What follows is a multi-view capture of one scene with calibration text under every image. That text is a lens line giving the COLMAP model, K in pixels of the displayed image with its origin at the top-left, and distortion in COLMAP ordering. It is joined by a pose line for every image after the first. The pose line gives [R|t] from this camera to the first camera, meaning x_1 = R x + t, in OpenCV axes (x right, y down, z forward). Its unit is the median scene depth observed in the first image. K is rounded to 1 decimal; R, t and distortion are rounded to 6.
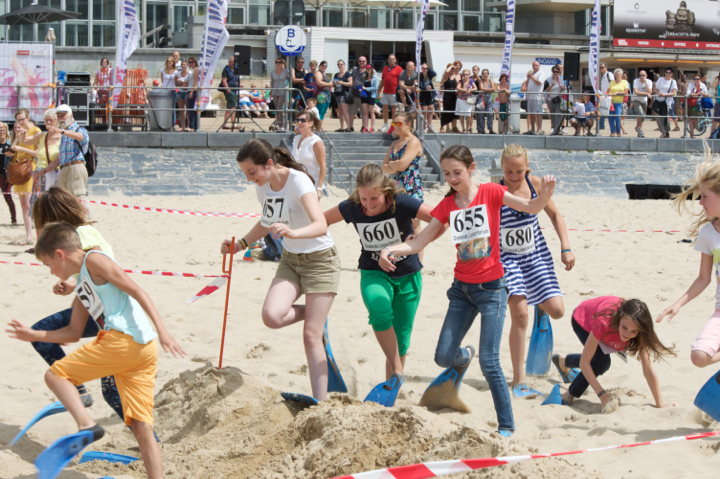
lens RADIAL K [[2153.2, 0, 360.0], [0, 2153.2, 239.5], [0, 0, 1]] dist [-0.272119, 0.198964]
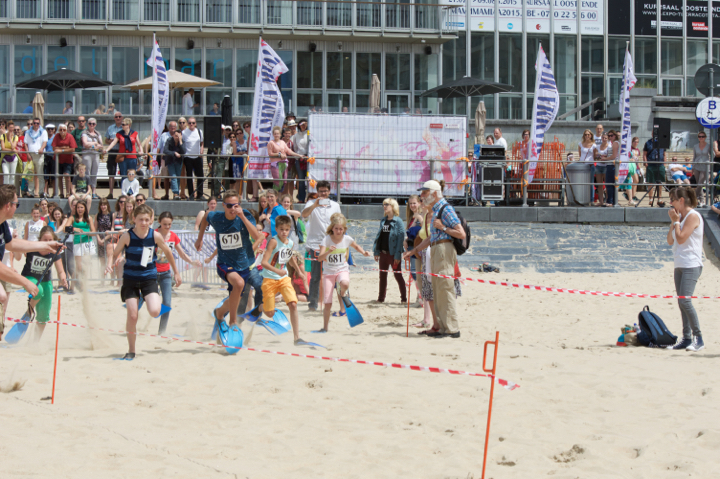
lens RADIAL K [[2153.2, 0, 360.0], [0, 2153.2, 239.5], [0, 0, 1]] dist [-0.272119, 0.198964]
pose [[0.977134, 0.001236, -0.212620, 0.017354], [-0.008431, 0.999422, -0.032933, -0.002400], [0.212457, 0.033972, 0.976580, 0.028501]]
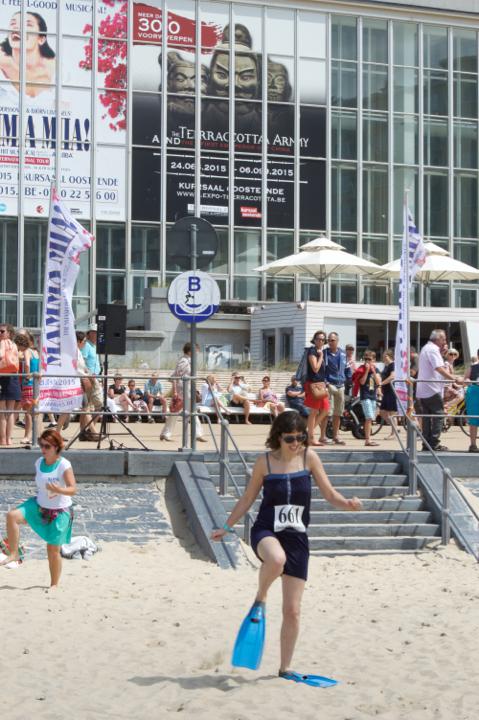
lens RADIAL K [[2153.2, 0, 239.5], [0, 2153.2, 360.0], [0, 0, 1]] dist [-0.272119, 0.198964]
pose [[0.996004, -0.000963, -0.089300, 0.033303], [-0.006584, 0.996429, -0.084183, -0.024574], [0.089062, 0.084434, 0.992441, 0.405694]]
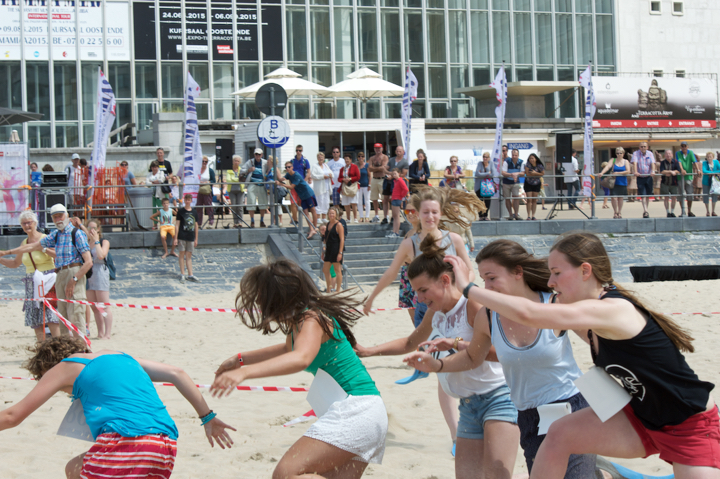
lens RADIAL K [[2153.2, 0, 360.0], [0, 2153.2, 239.5], [0, 0, 1]] dist [-0.272119, 0.198964]
pose [[0.998991, -0.038335, 0.023400, -0.017747], [0.039325, 0.998283, -0.043413, -0.000972], [-0.021696, 0.044289, 0.998783, 0.037214]]
